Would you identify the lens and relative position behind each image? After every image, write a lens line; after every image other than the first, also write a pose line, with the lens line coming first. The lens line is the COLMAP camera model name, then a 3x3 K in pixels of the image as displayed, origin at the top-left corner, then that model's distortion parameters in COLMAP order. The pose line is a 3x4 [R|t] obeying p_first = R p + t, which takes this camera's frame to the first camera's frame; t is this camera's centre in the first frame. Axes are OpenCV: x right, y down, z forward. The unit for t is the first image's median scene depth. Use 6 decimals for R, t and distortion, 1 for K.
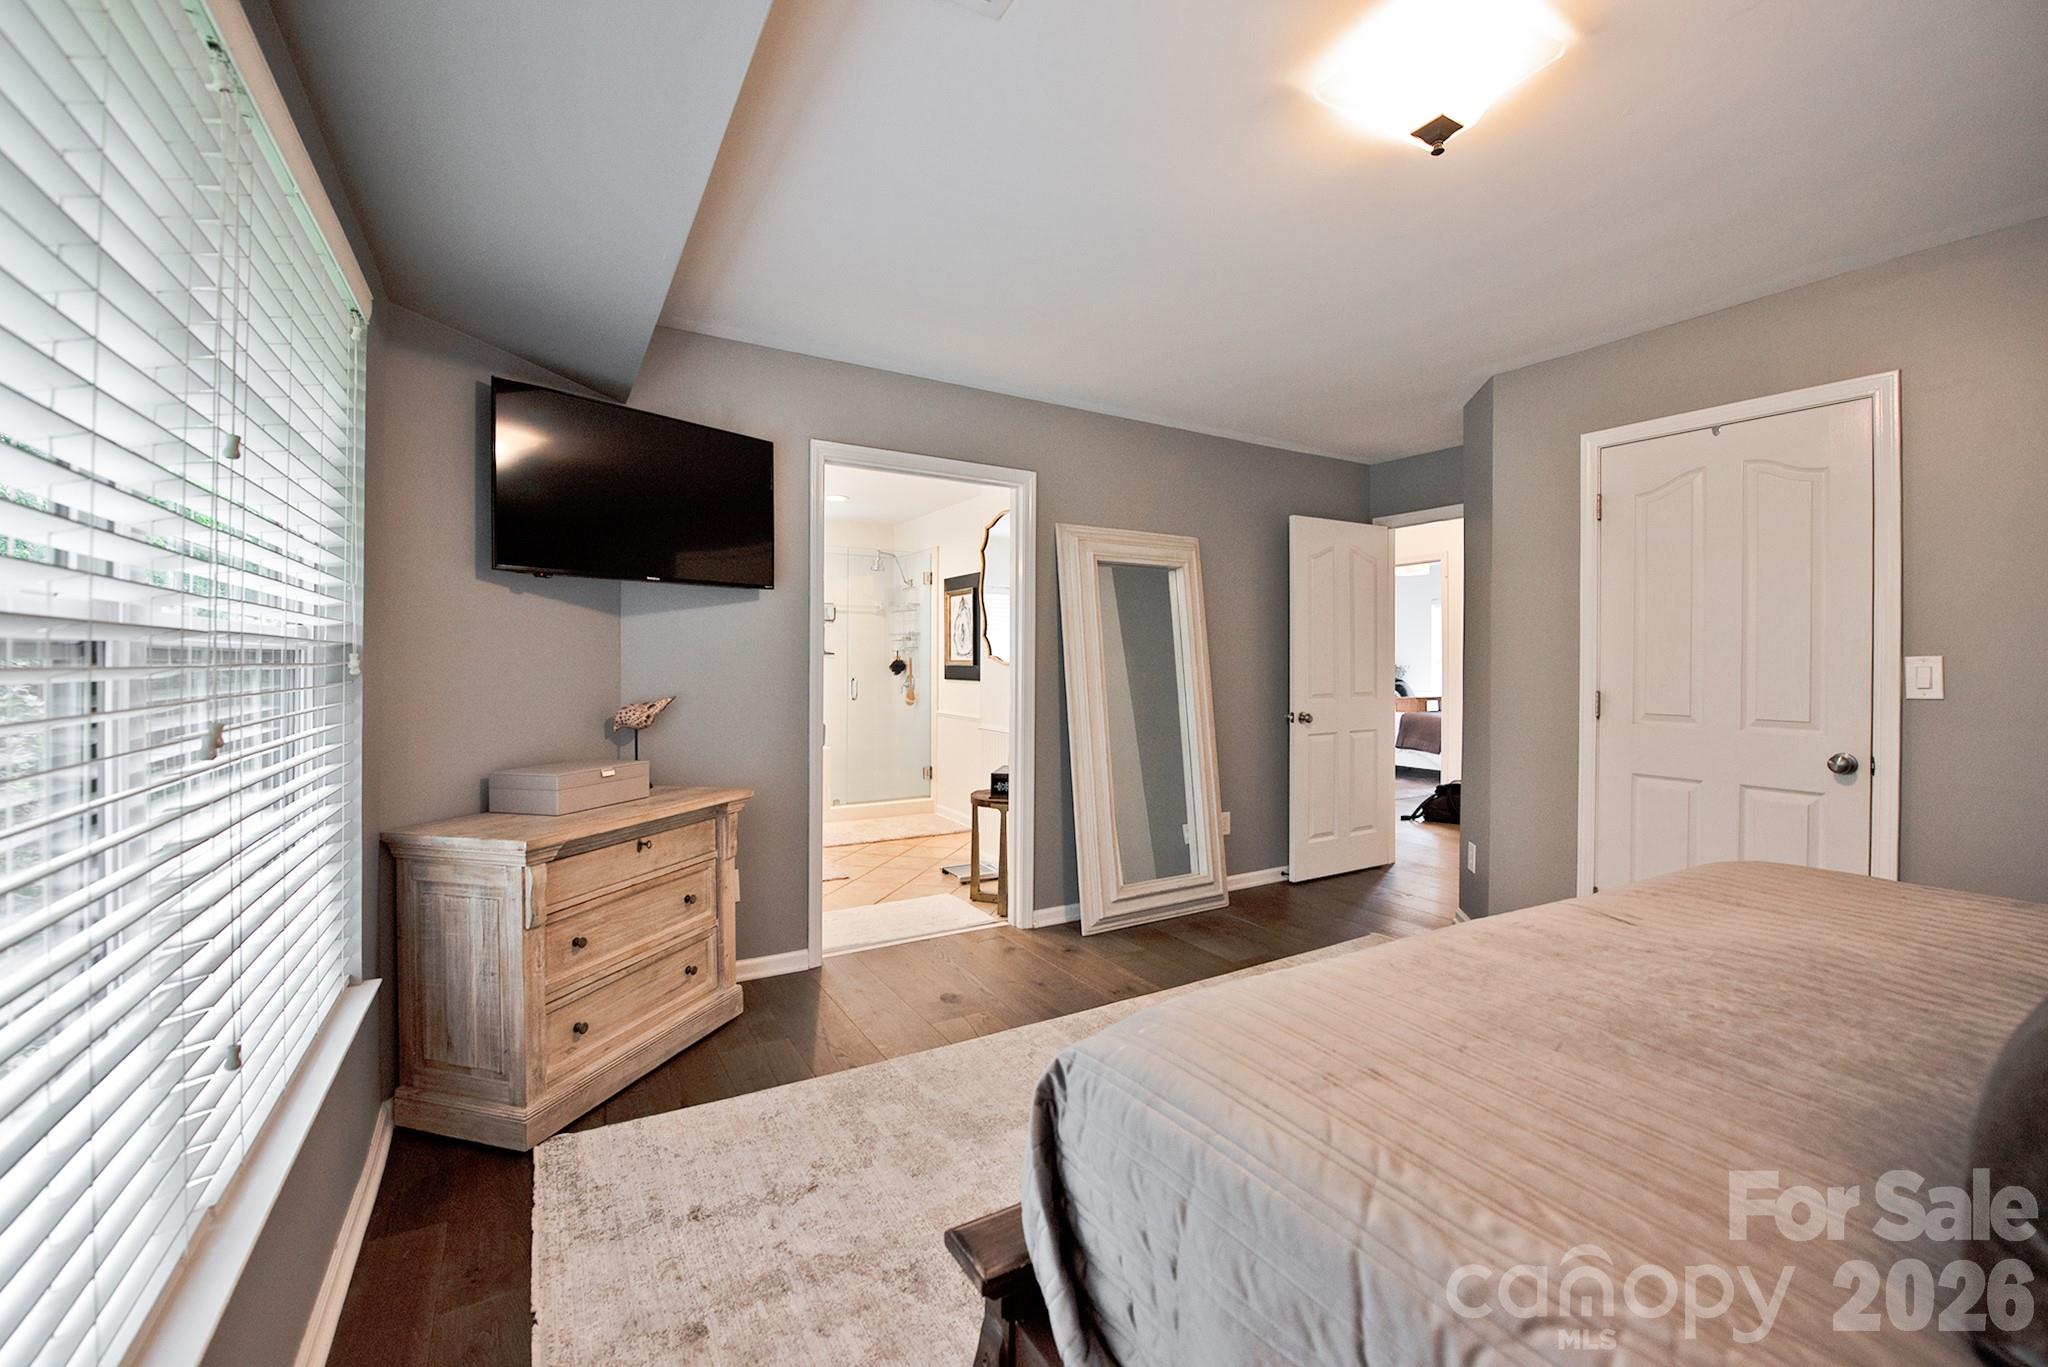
lens RADIAL K [[831.1, 0, 1025.6], [0, 831.1, 677.0], [0, 0, 1]] dist [-0.020829, -0.000198]
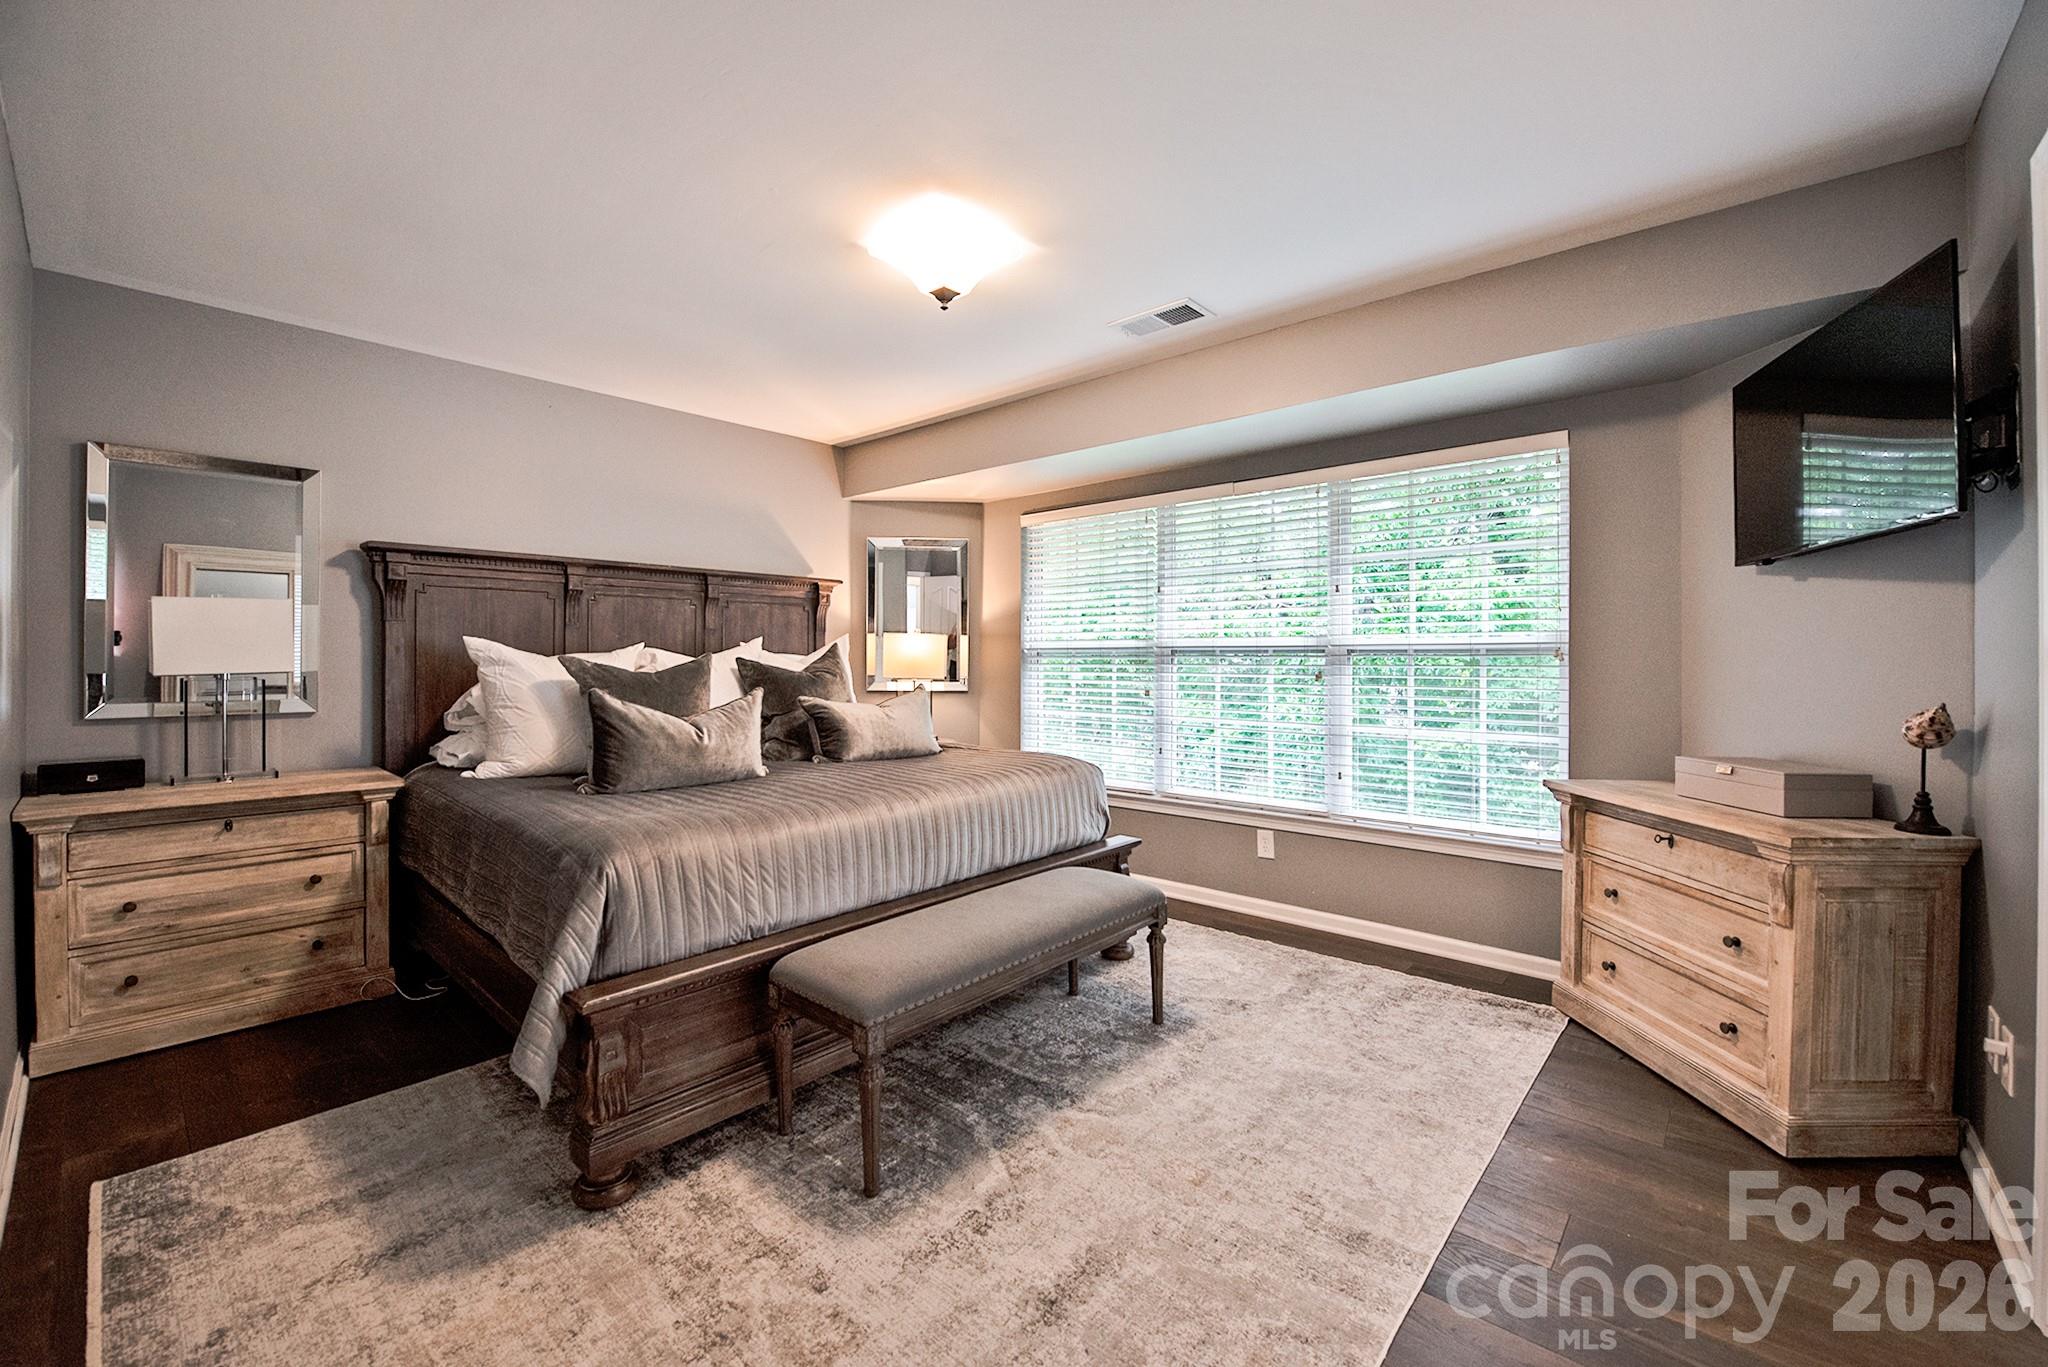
lens RADIAL K [[831.1, 0, 1025.6], [0, 831.1, 677.0], [0, 0, 1]] dist [-0.020829, -0.000198]
pose [[-0.955079, 0.008521, -0.296229, 0.547738], [-0.003783, 0.999155, 0.040938, -0.026325], [0.296327, 0.040219, -0.954239, 1.701041]]
